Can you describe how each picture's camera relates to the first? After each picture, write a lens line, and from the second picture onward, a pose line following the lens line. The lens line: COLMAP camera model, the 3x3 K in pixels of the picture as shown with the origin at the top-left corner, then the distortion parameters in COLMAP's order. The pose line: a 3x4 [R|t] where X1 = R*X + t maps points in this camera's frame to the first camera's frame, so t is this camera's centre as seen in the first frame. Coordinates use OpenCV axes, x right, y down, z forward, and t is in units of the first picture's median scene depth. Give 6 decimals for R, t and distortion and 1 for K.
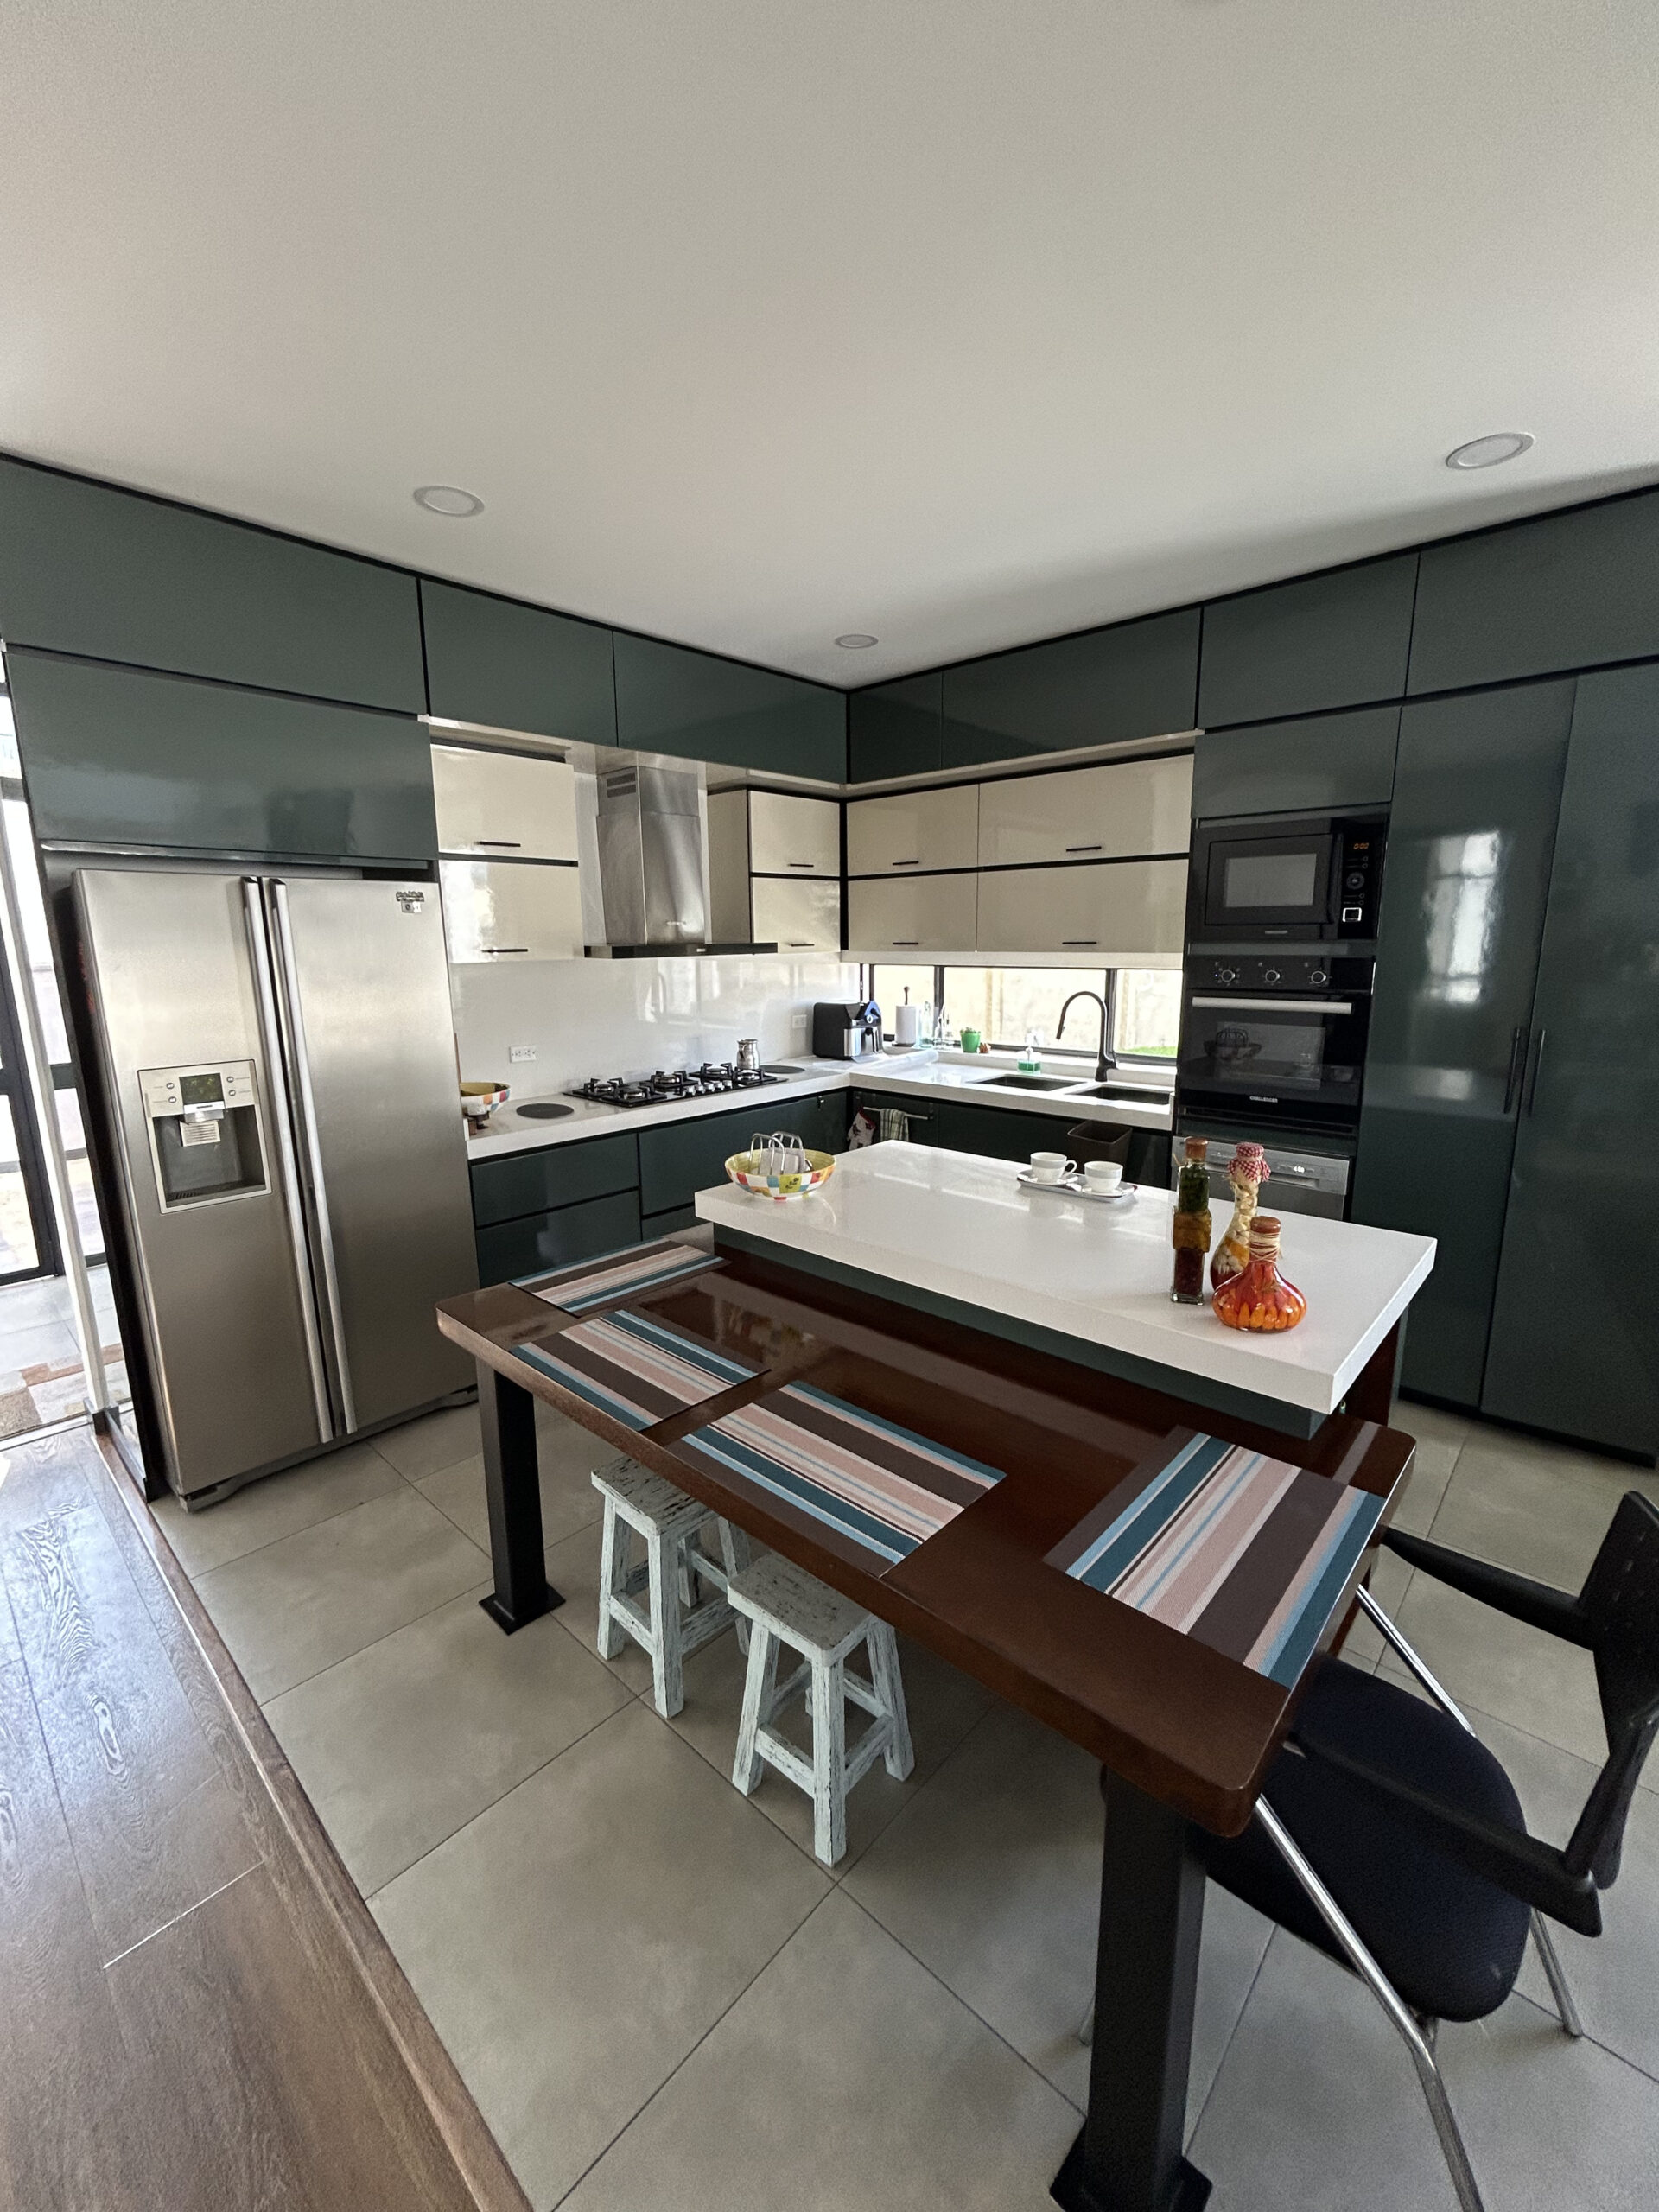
lens RADIAL K [[893.5, 0, 836.6], [0, 893.5, 1105.6], [0, 0, 1]] dist [-0.001000, 0.001745]
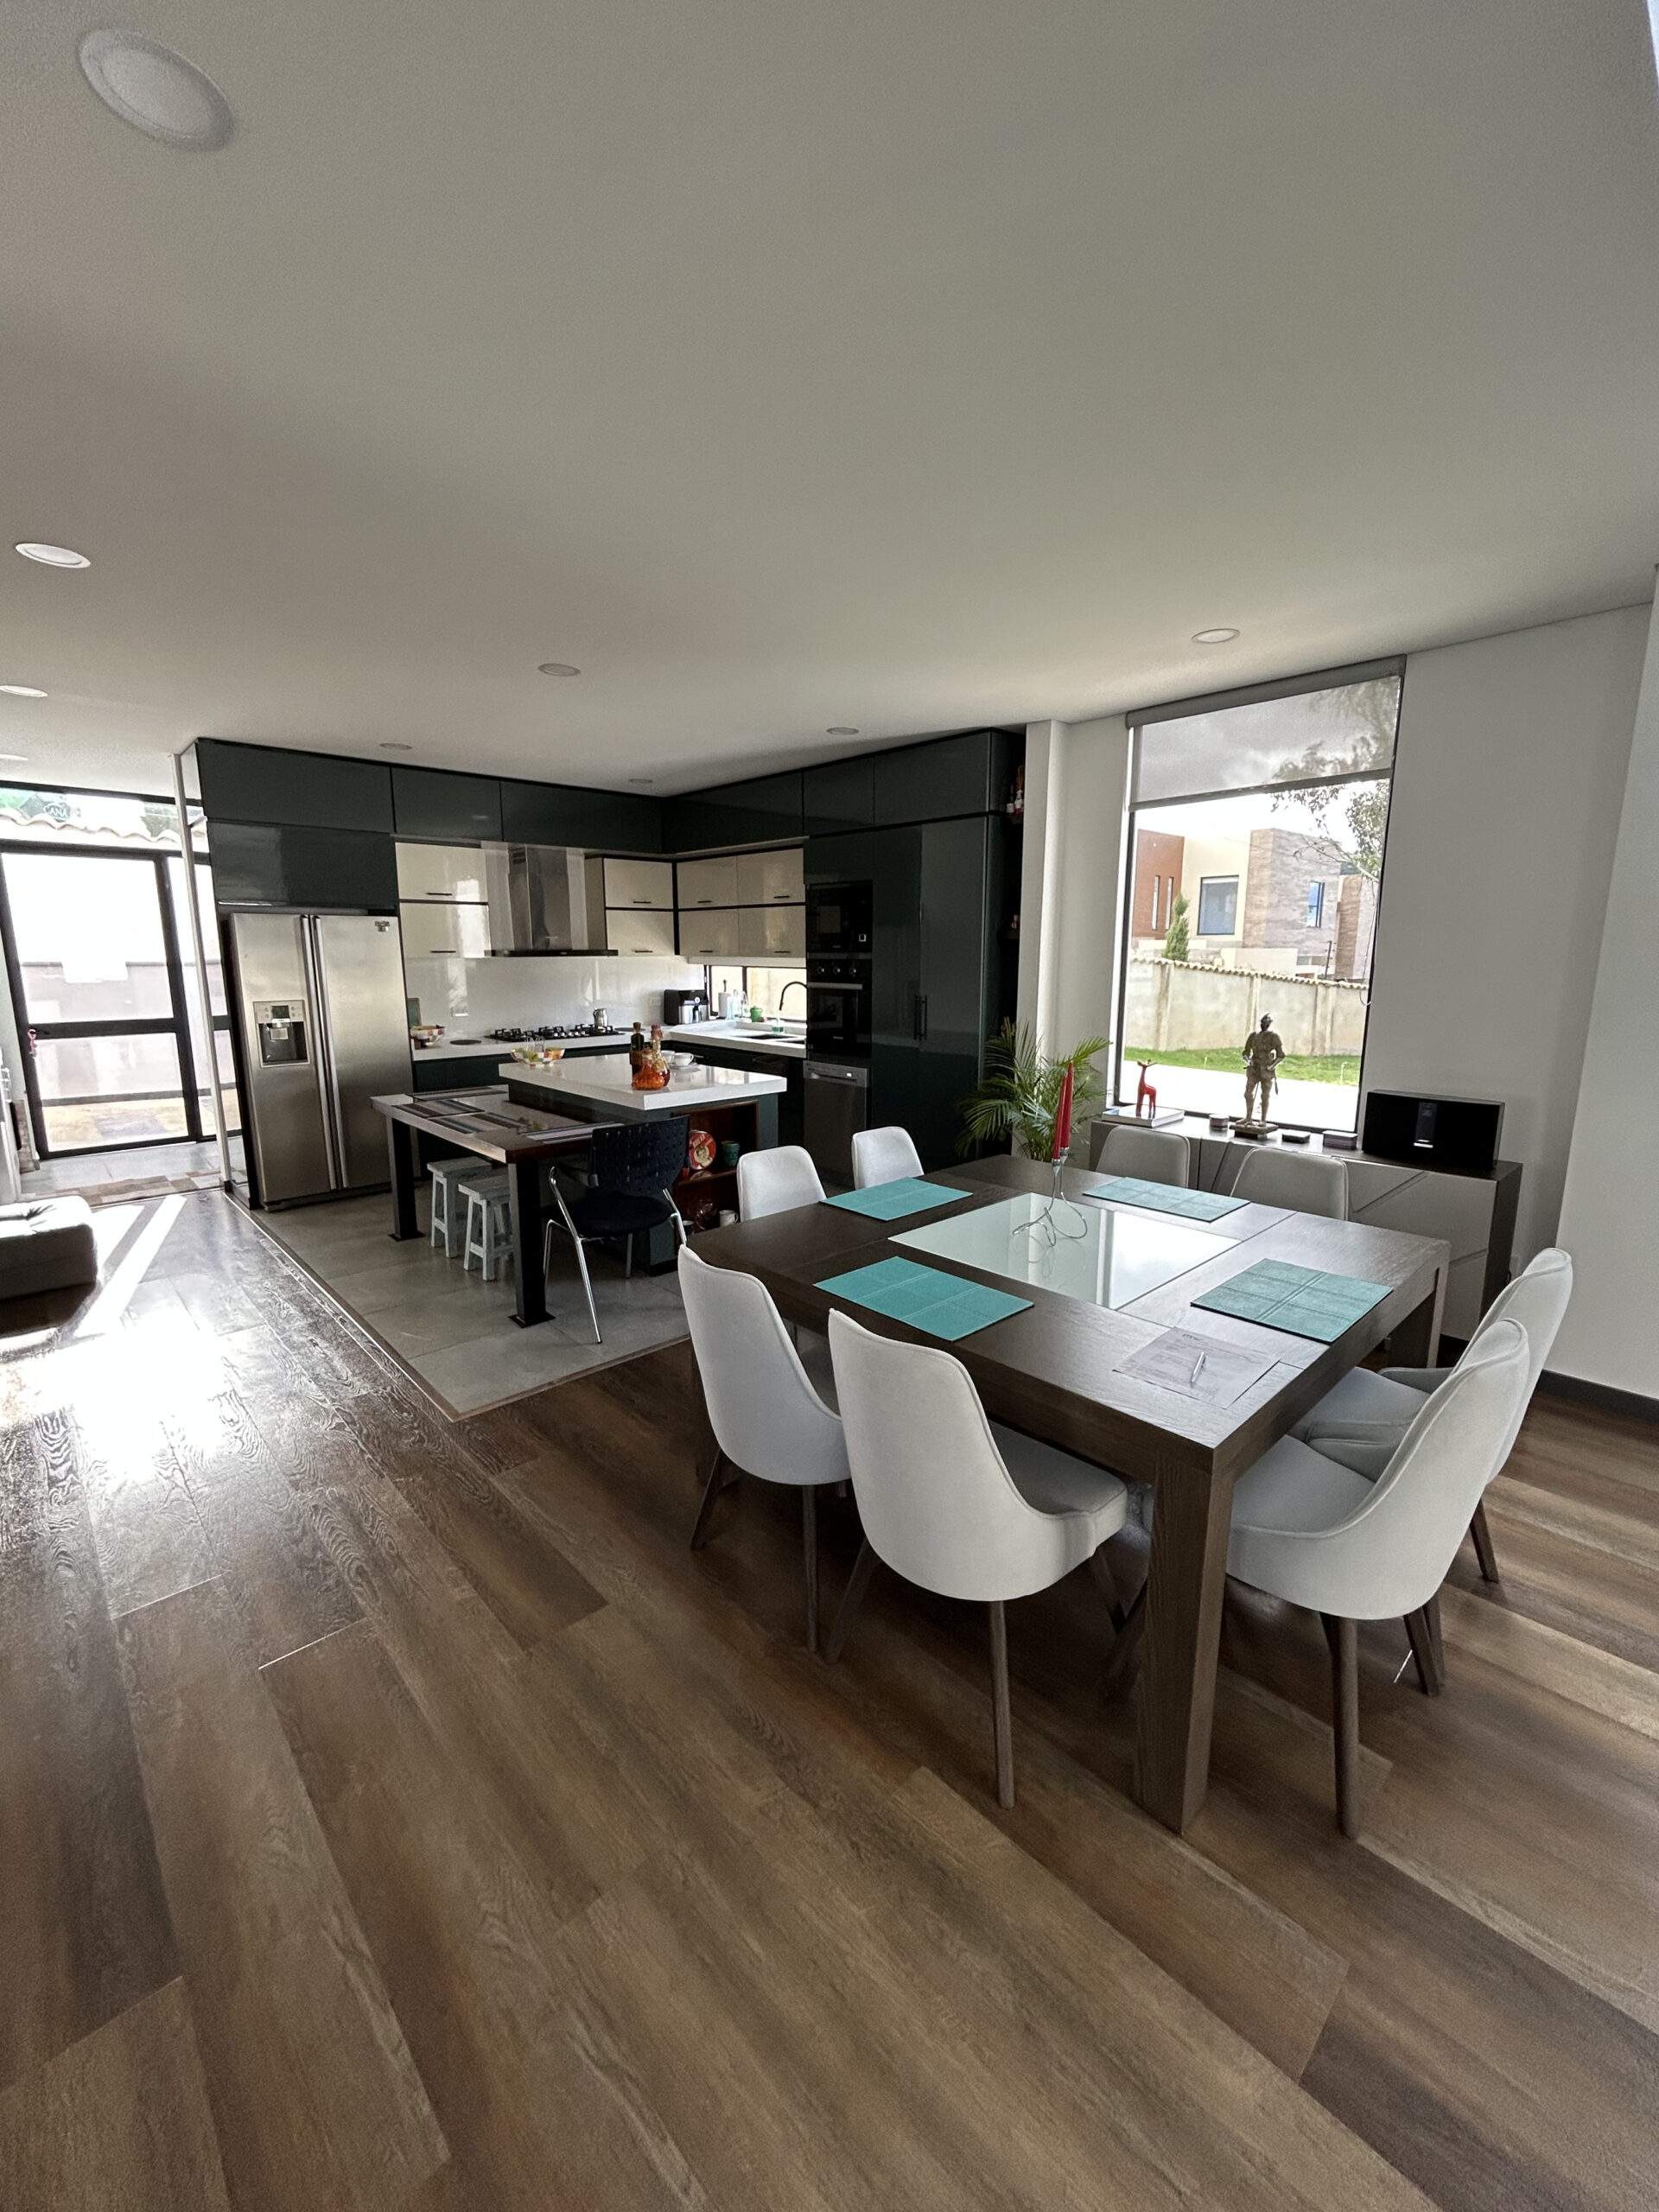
lens RADIAL K [[893.5, 0, 838.7], [0, 893.5, 1106.3], [0, 0, 1]] dist [-0.001000, 0.001745]
pose [[0.997403, 0.024427, -0.067751, 0.581162], [-0.025200, 0.999627, -0.010570, 0.144600], [0.067467, 0.012249, 0.997646, -0.783568]]
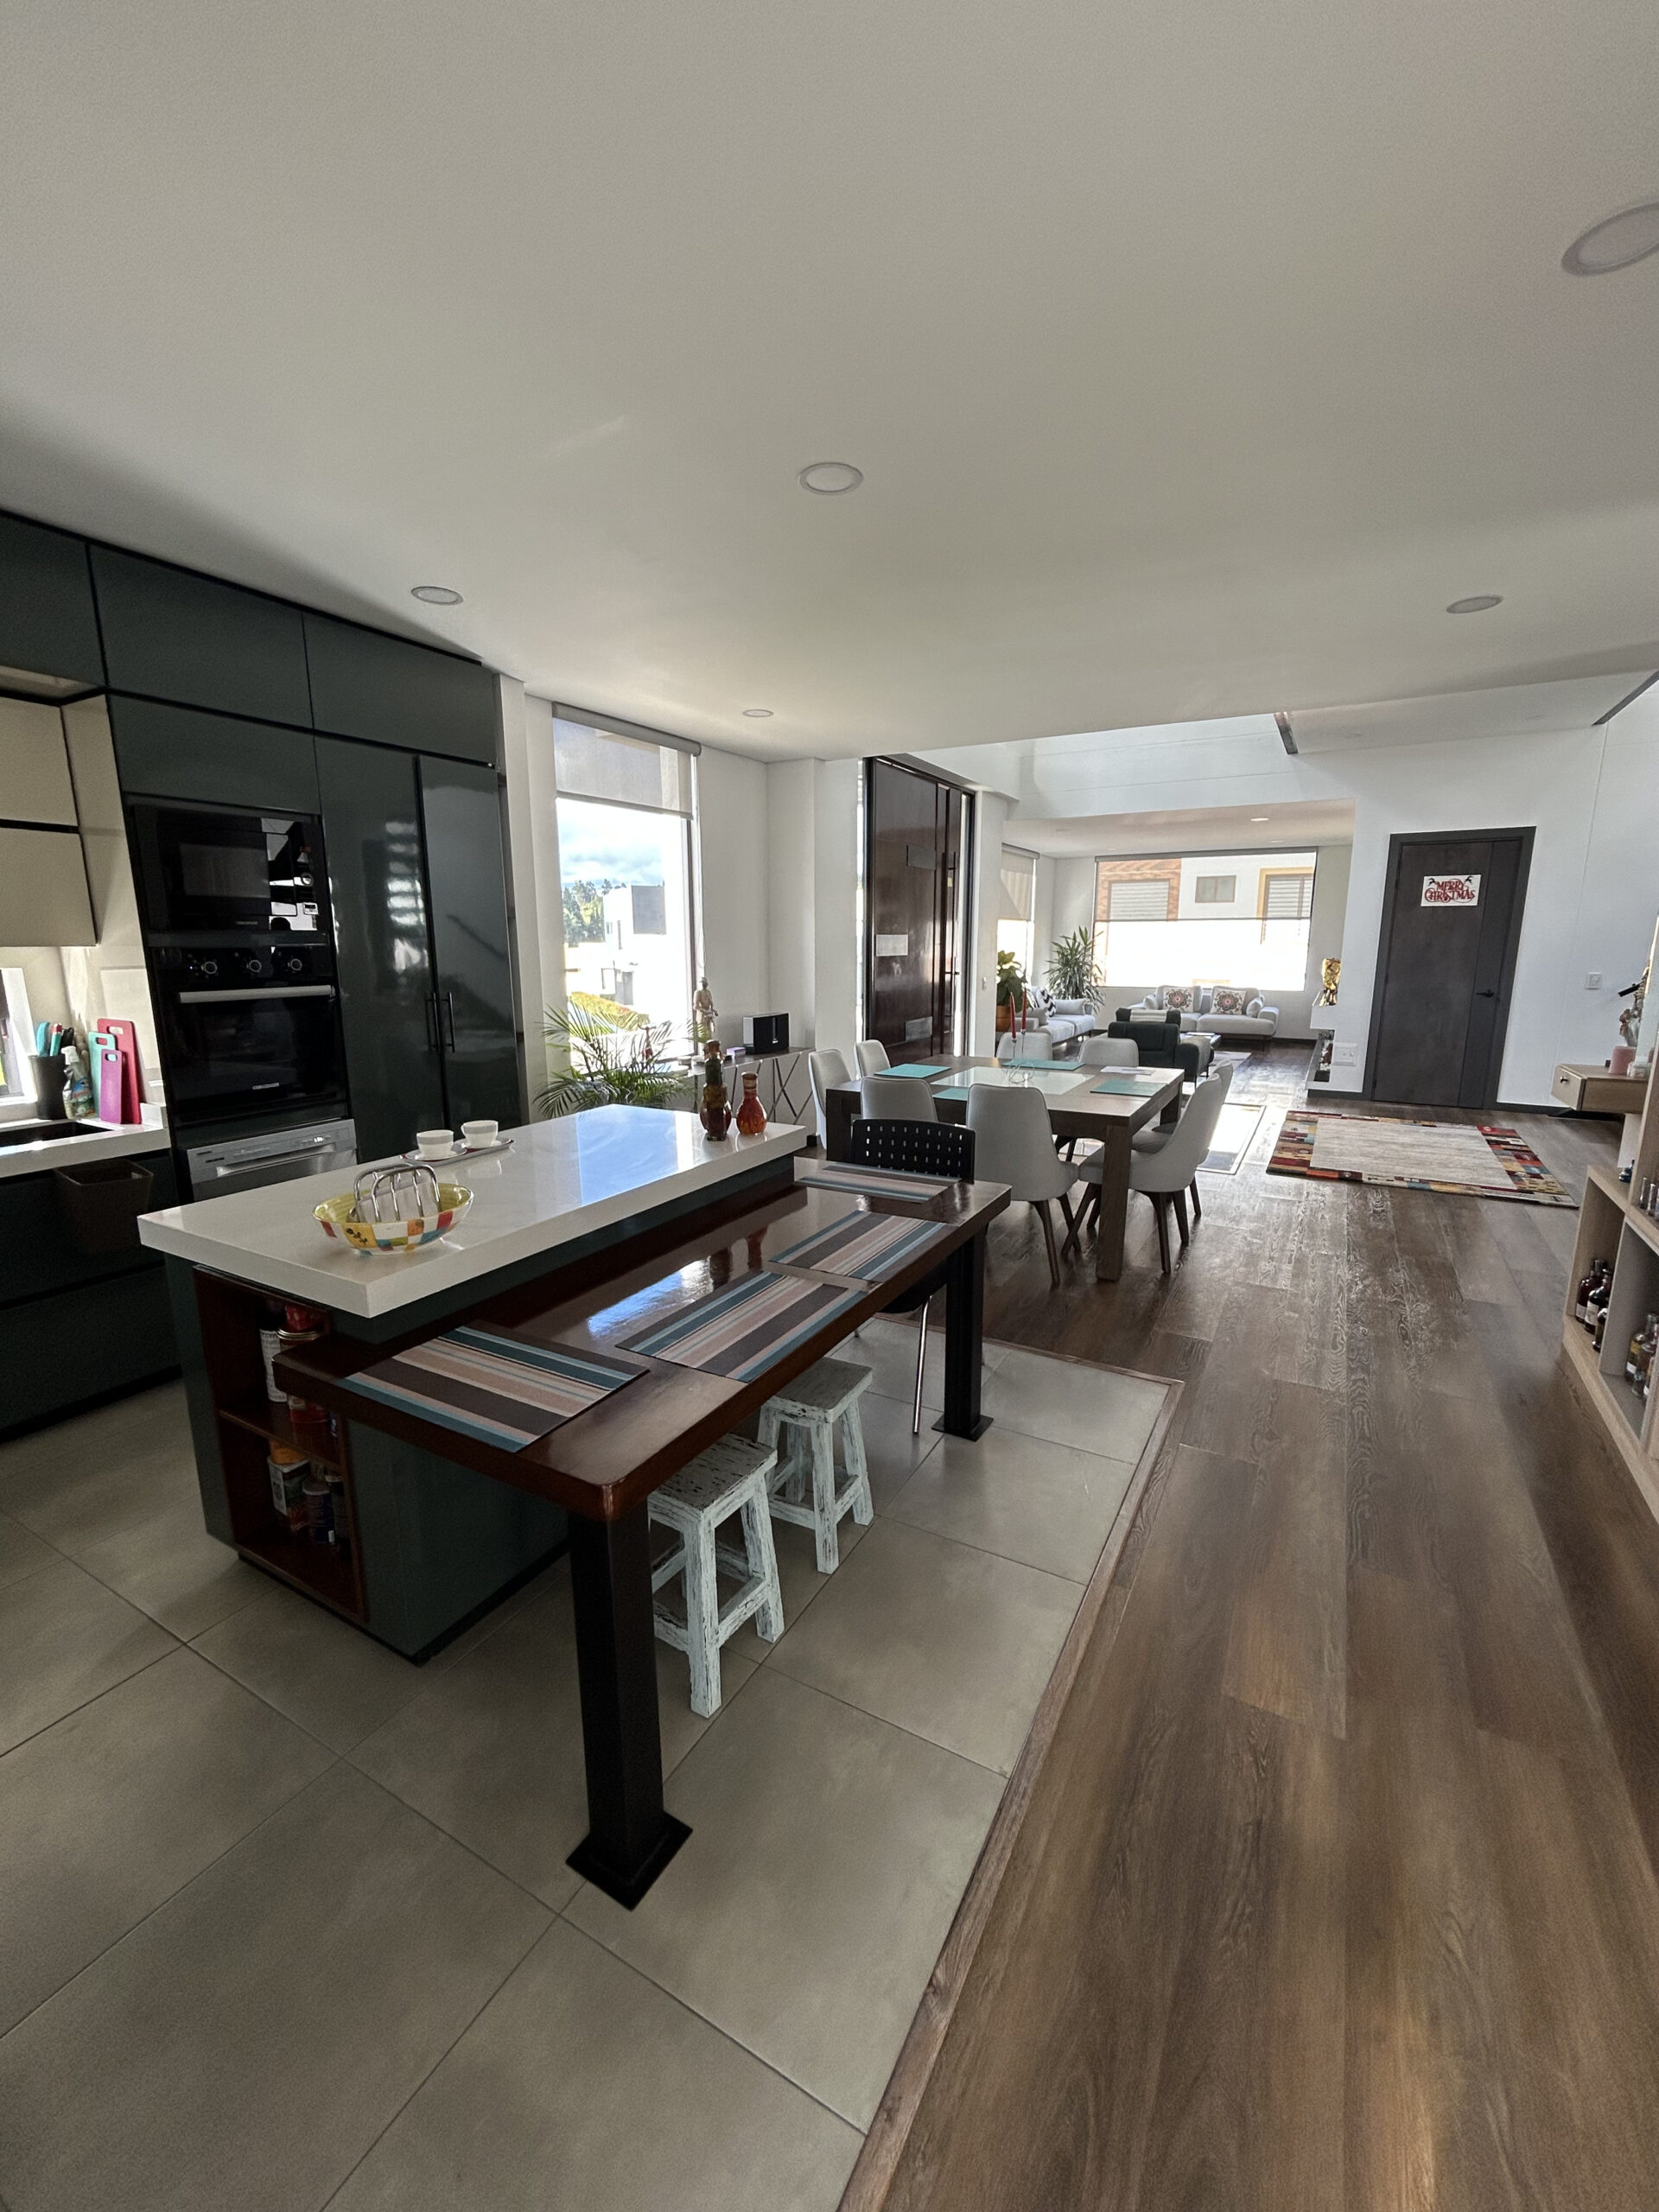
lens RADIAL K [[893.5, 0, 821.8], [0, 893.5, 1113.3], [0, 0, 1]] dist [-0.001000, 0.001745]
pose [[-0.215382, -0.175293, 0.960668, -0.622250], [0.187207, 0.958099, 0.216796, -0.077284], [-0.958417, 0.226538, -0.173541, 0.549739]]
